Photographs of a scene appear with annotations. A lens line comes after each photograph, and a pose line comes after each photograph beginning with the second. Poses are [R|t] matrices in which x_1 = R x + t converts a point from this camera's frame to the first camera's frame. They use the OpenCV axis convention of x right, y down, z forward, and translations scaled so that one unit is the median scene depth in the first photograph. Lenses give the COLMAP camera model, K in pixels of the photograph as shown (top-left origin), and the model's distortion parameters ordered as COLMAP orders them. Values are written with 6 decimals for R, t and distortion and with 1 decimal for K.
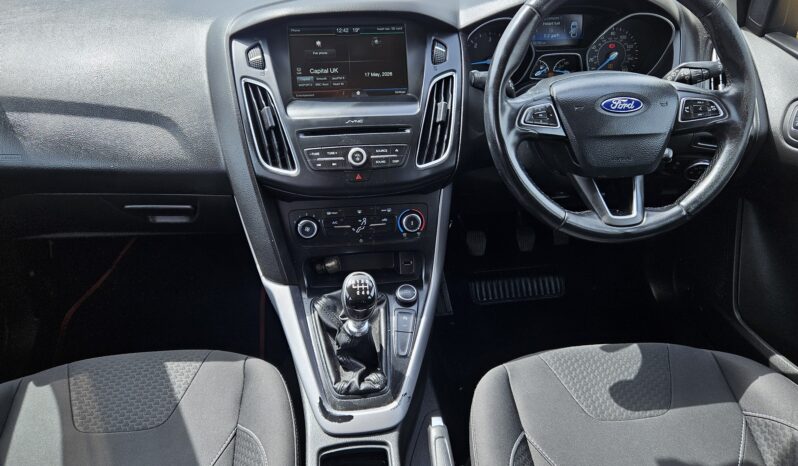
lens RADIAL K [[625.9, 0, 405.7], [0, 625.9, 234.5], [0, 0, 1]] dist [0.073139, -0.071177]
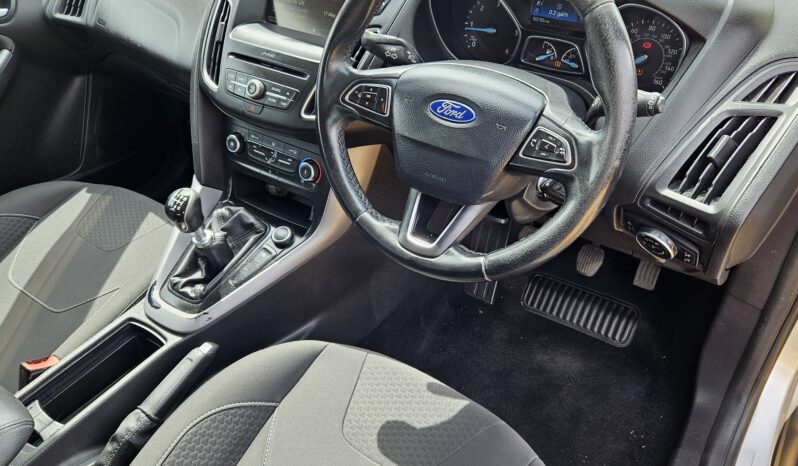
lens RADIAL K [[625.9, 0, 405.7], [0, 625.9, 234.5], [0, 0, 1]] dist [0.073139, -0.071177]
pose [[0.743167, 0.386326, -0.546310, 0.735872], [-0.326217, 0.922065, 0.208277, -0.192258], [0.584196, 0.023431, 0.811275, 0.301485]]
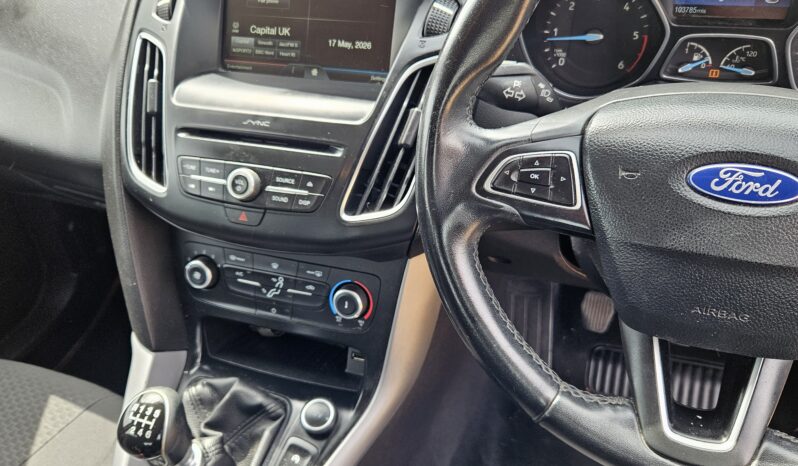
lens RADIAL K [[636.4, 0, 407.5], [0, 636.4, 229.9], [0, 0, 1]] dist [0.064615, -0.088383]
pose [[0.890745, 0.210976, -0.402571, 0.298789], [-0.182831, 0.977238, 0.107603, -0.168191], [0.416109, -0.022244, 0.909043, 0.500366]]
